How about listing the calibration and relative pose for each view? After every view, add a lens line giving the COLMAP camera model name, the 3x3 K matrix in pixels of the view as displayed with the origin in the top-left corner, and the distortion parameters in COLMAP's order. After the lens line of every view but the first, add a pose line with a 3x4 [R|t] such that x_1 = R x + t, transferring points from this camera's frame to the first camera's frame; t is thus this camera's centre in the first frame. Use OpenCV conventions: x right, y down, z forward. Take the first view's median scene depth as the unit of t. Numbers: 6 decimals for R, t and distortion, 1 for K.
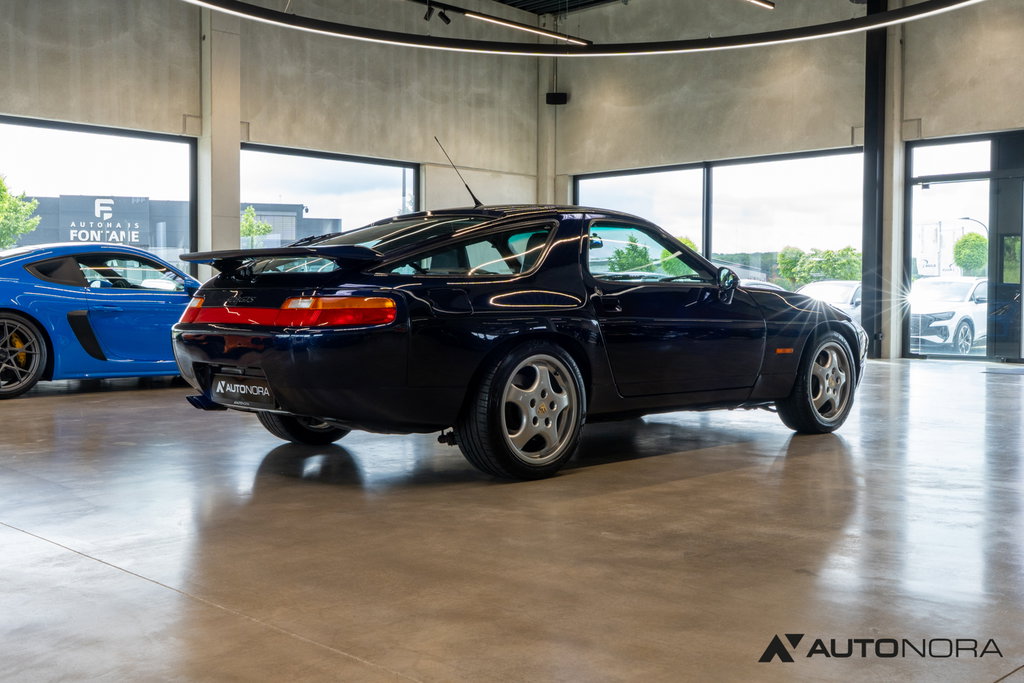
lens RADIAL K [[1121.6, 0, 512.0], [0, 1121.6, 341.5], [0, 0, 1]] dist [-0.000835, -0.017635]
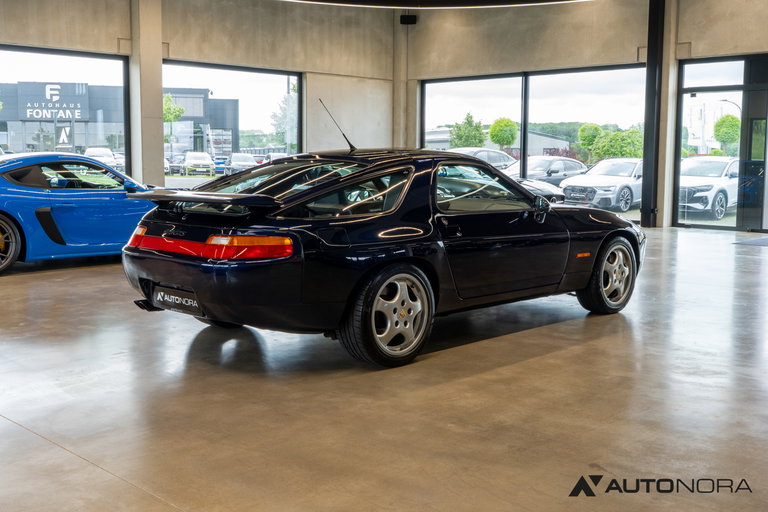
lens RADIAL K [[867.0, 0, 381.3], [0, 867.0, 255.7], [0, 0, 1]] dist [-0.007933, -0.005926]
pose [[0.999940, -0.001084, 0.010894, -0.003025], [0.000273, 0.997245, 0.074175, -0.028932], [-0.010944, -0.074168, 0.997186, -0.008306]]
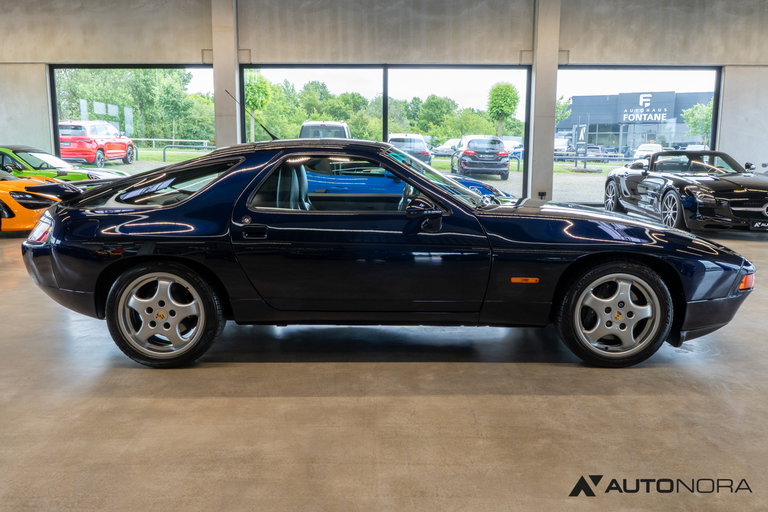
lens RADIAL K [[655.9, 0, 384.0], [0, 655.9, 256.0], [0, 0, 1]] dist [-0.001350, -0.005718]
pose [[0.713447, 0.109538, -0.692094, 0.237525], [-0.026838, 0.991253, 0.129220, -0.036018], [0.700195, -0.073617, 0.710146, 0.220536]]
